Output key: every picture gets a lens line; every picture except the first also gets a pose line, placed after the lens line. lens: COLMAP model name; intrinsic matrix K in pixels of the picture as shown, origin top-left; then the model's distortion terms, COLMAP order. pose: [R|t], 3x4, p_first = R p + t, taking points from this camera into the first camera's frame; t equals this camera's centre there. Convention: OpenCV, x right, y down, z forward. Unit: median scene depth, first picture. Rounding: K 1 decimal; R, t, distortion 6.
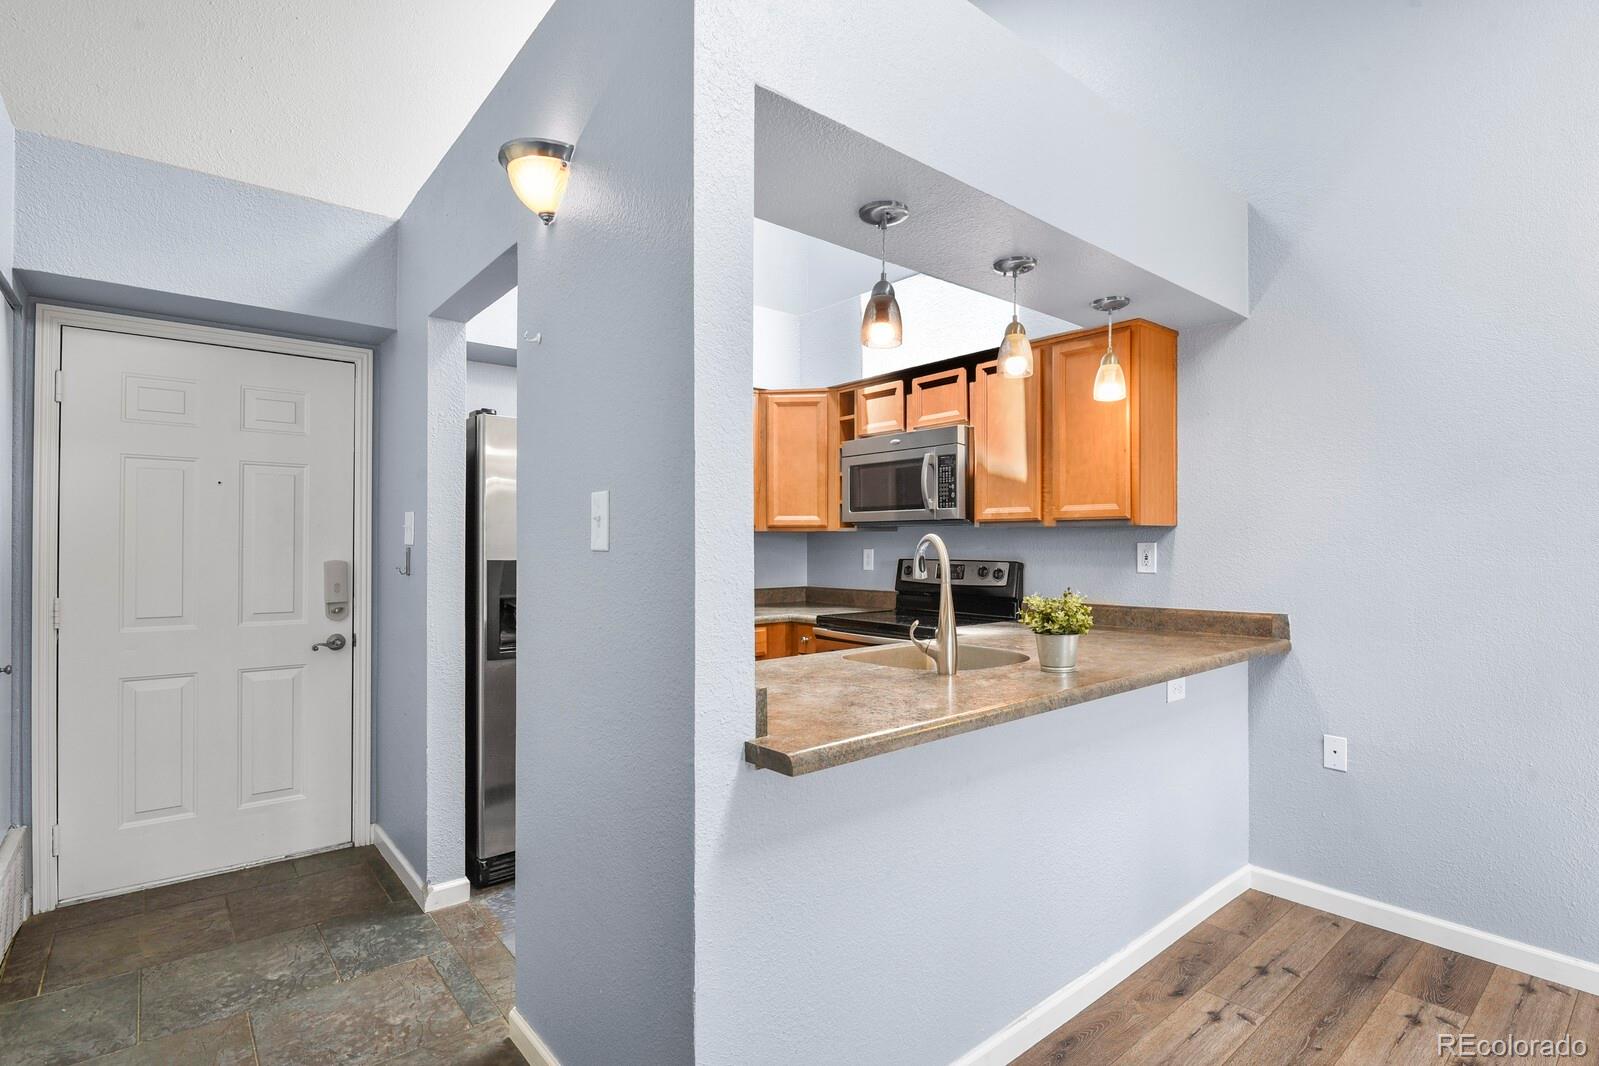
lens RADIAL K [[774.3, 0, 804.5], [0, 774.3, 547.3], [0, 0, 1]] dist [-0.001751, -0.007989]
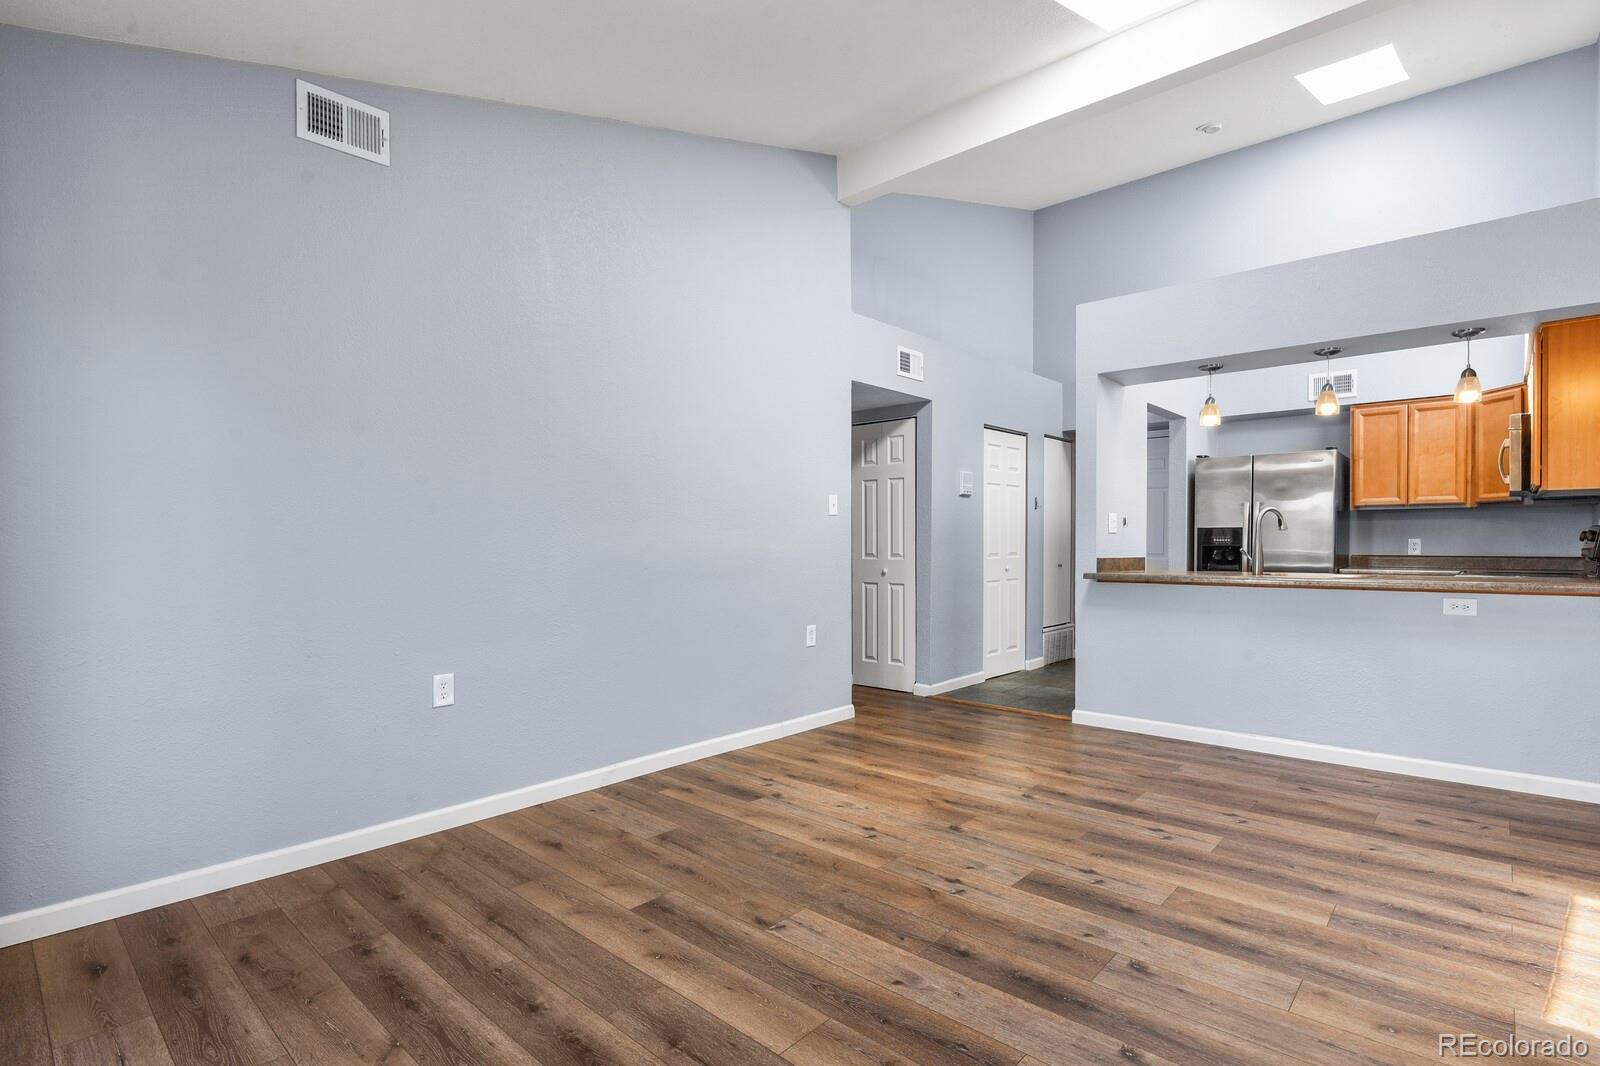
lens RADIAL K [[774.8, 0, 805.1], [0, 774.8, 547.3], [0, 0, 1]] dist [-0.001751, -0.007989]
pose [[0.137858, 0.006269, -0.990432, 1.341499], [-0.004130, 0.999975, 0.005755, 0.054805], [0.990443, 0.003297, 0.137880, -0.305112]]
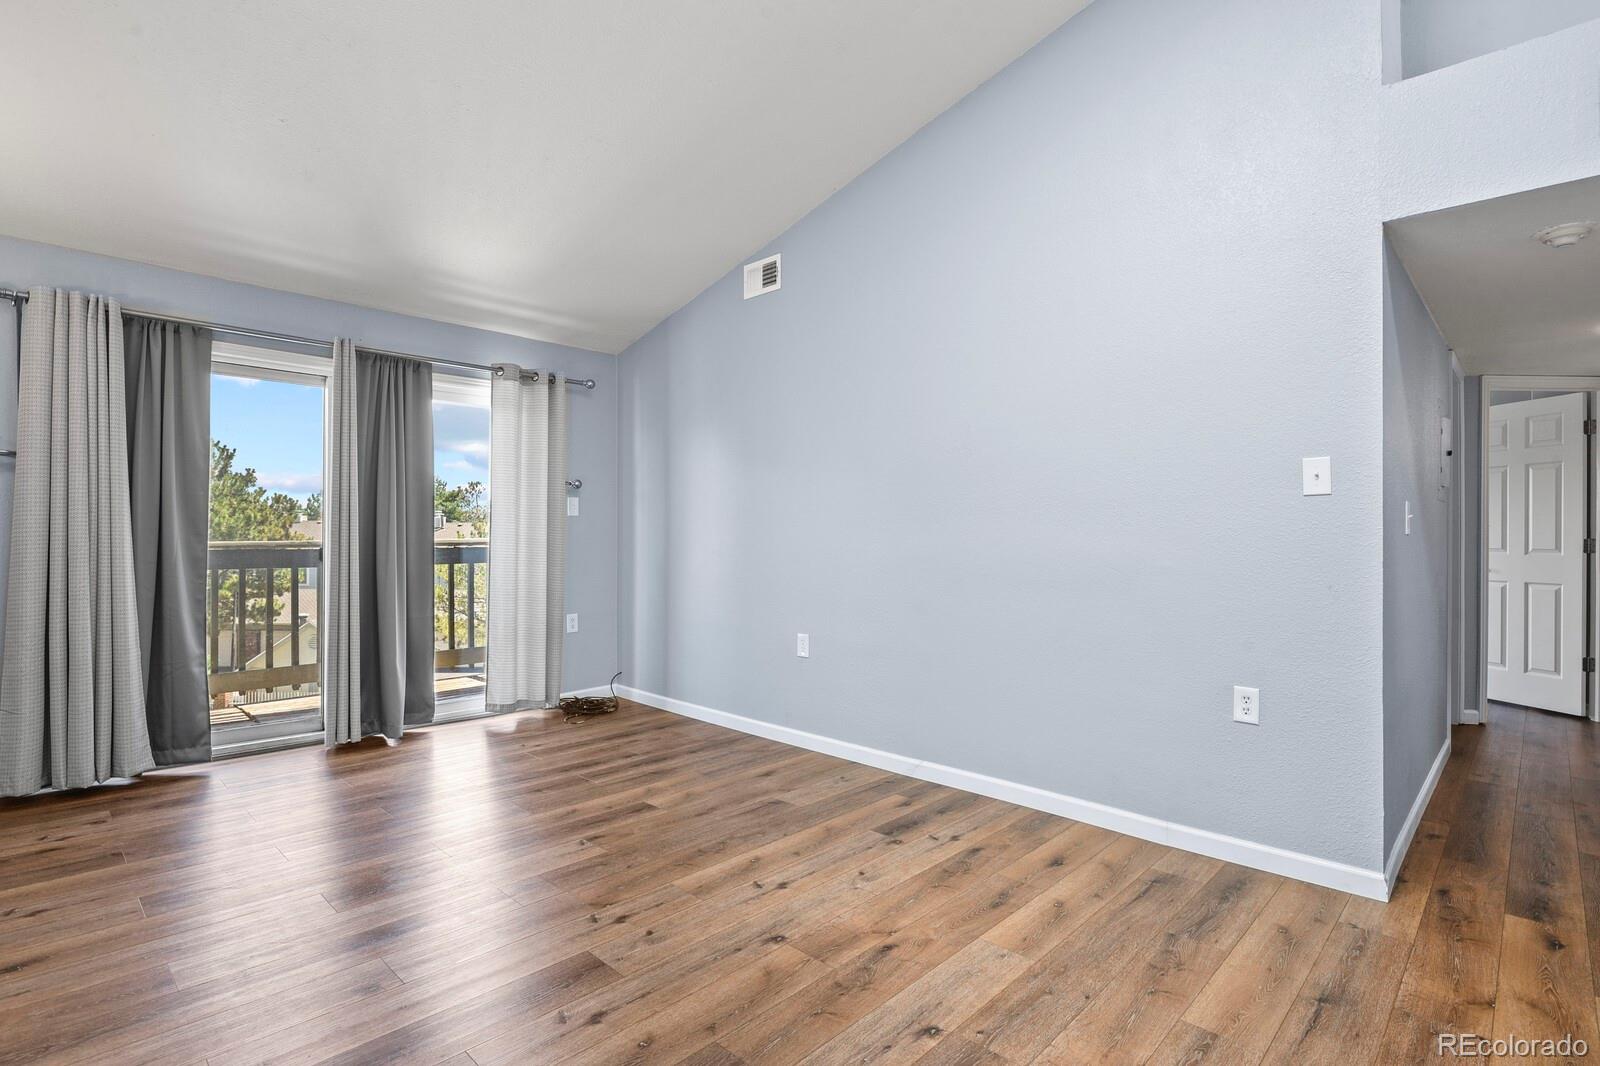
lens RADIAL K [[774.0, 0, 805.3], [0, 774.0, 526.9], [0, 0, 1]] dist [0.001261, -0.013449]
pose [[-0.993910, -0.010193, -0.109718, 0.487220], [-0.009731, 0.999941, -0.004741, 0.042854], [0.109760, -0.003644, -0.993951, 0.686210]]
